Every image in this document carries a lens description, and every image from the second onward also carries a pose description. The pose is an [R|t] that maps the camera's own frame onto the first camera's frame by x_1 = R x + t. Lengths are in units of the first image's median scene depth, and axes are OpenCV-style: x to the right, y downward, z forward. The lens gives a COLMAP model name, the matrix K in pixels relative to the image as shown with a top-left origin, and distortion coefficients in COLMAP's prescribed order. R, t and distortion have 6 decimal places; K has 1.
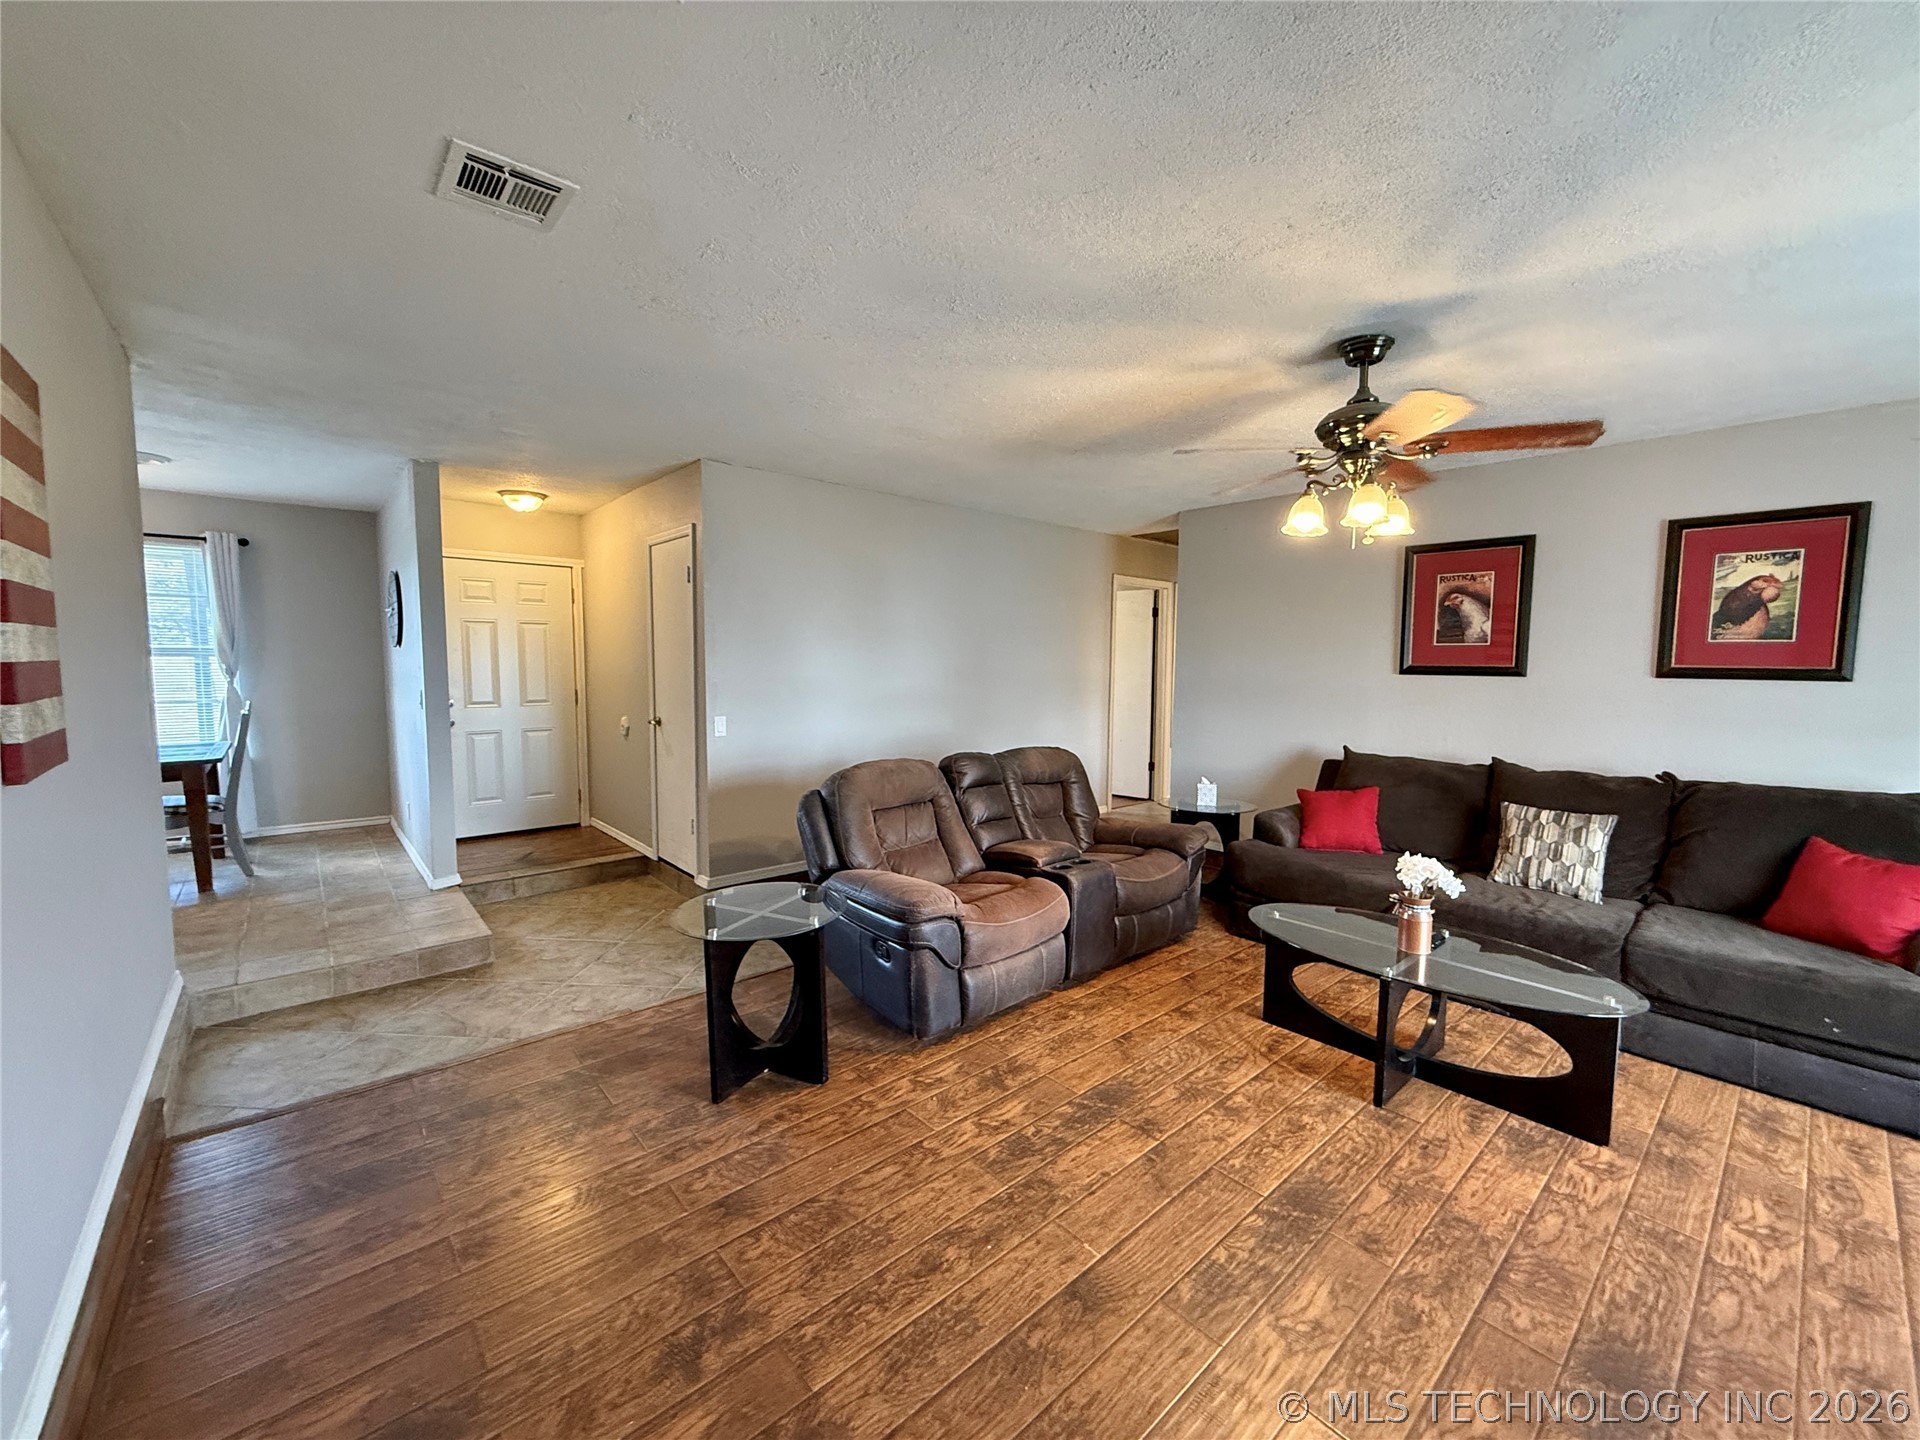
lens RADIAL K [[767.0, 0, 953.3], [0, 767.0, 721.7], [0, 0, 1]] dist [-0.000578, -0.000038]
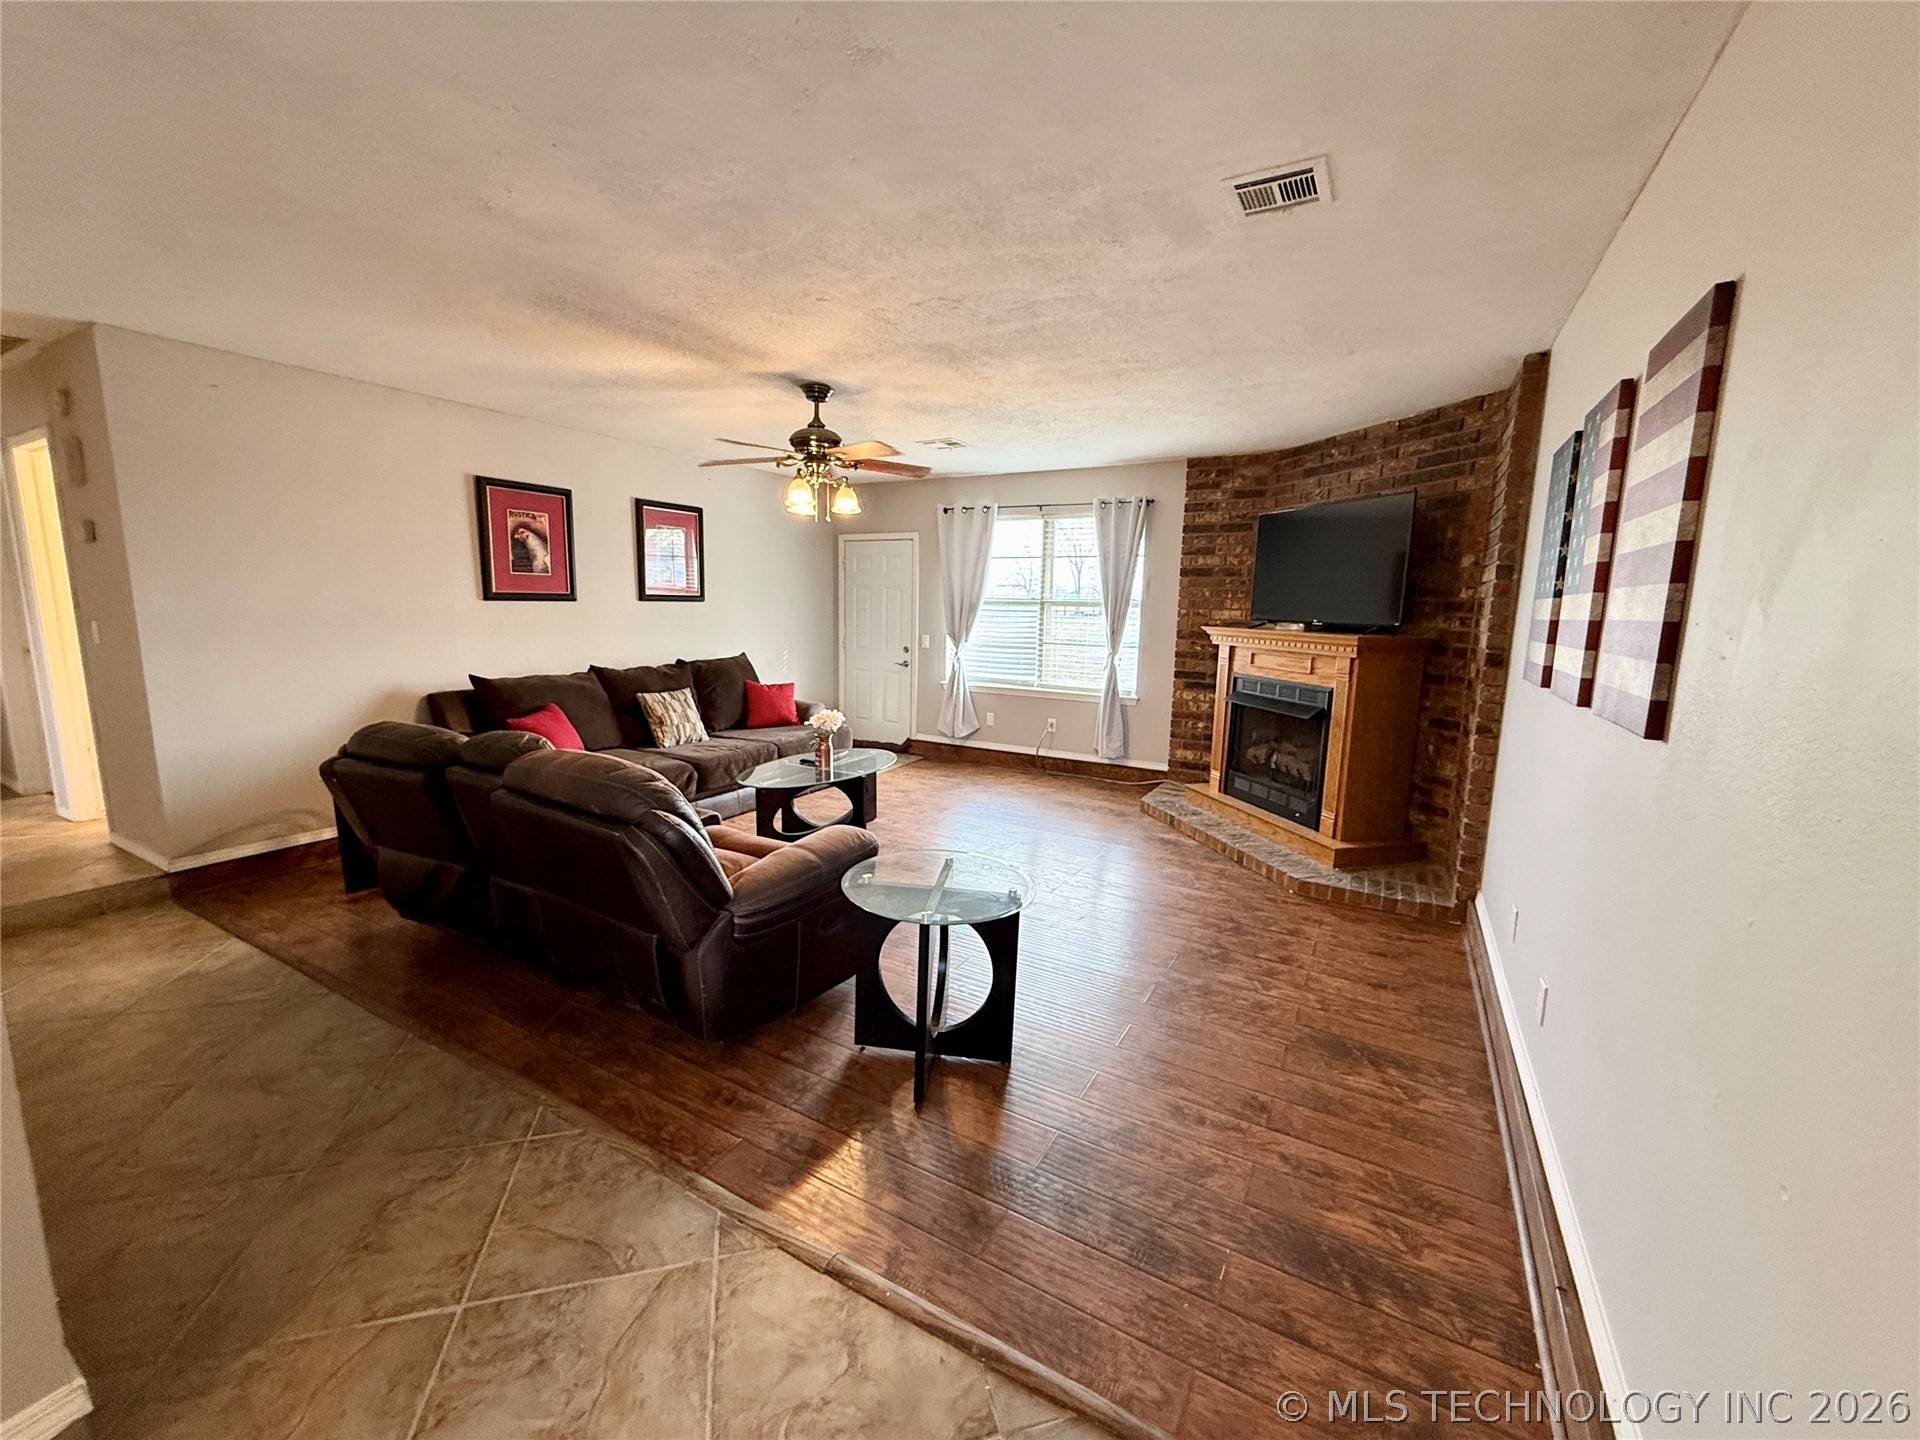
lens RADIAL K [[766.0, 0, 954.4], [0, 766.0, 720.4], [0, 0, 1]] dist [0.002133, 0.000027]
pose [[-0.326988, -0.161000, 0.931213, -1.273283], [0.053630, 0.980632, 0.188376, -0.129057], [-0.943505, 0.111538, -0.312021, 1.495391]]
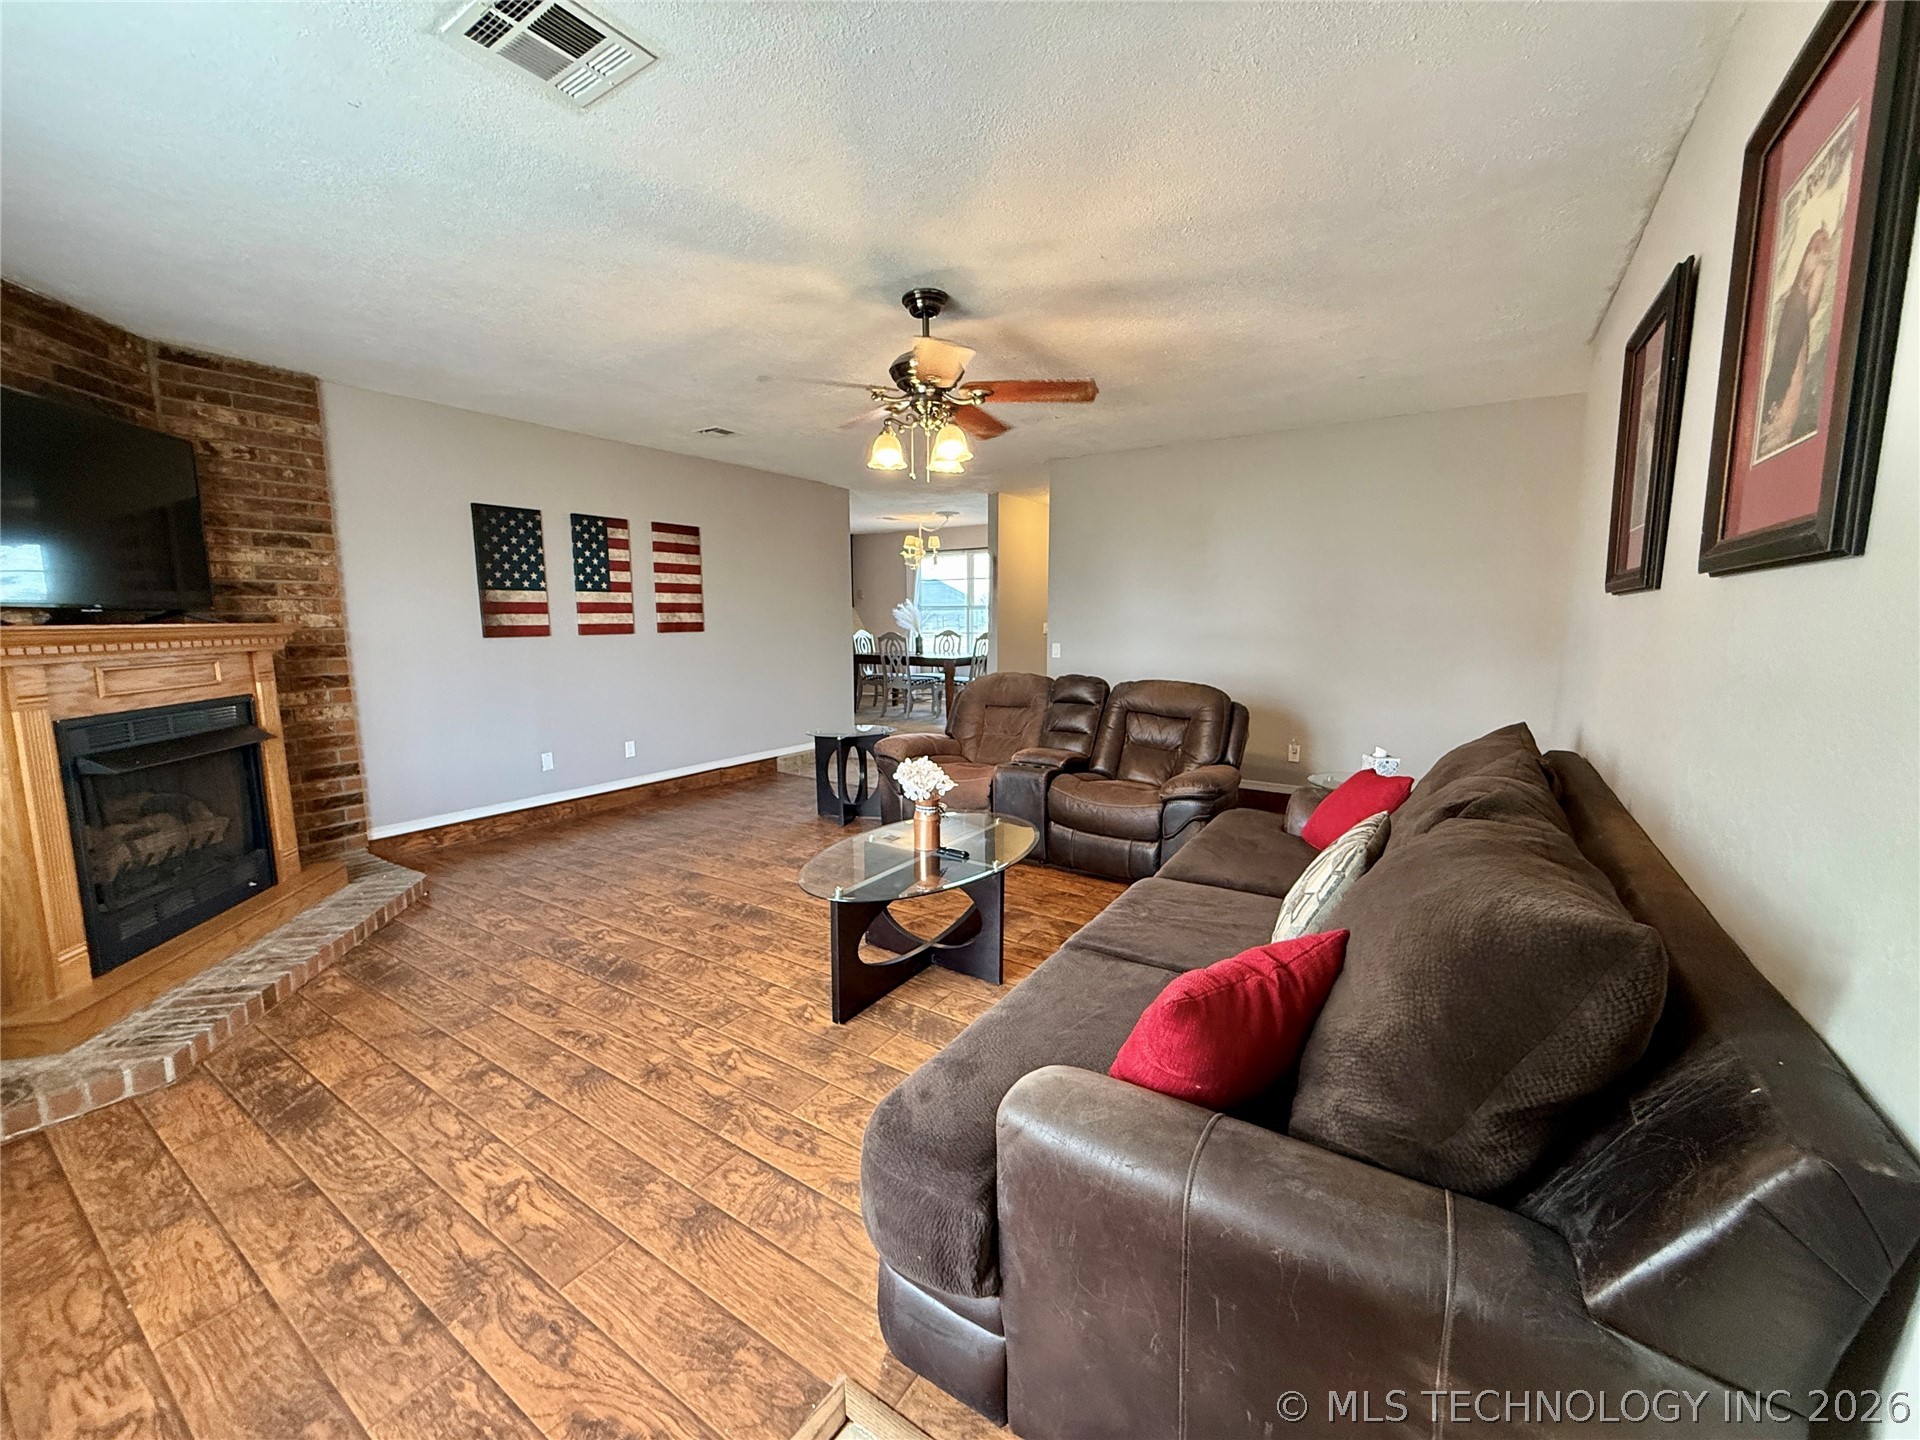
lens RADIAL K [[766.0, 0, 954.4], [0, 766.0, 720.4], [0, 0, 1]] dist [0.002133, 0.000027]
pose [[0.263020, 0.120938, -0.957181, 1.960587], [-0.074736, 0.991685, 0.104761, 0.001392], [0.961891, 0.043981, 0.269871, 0.882080]]
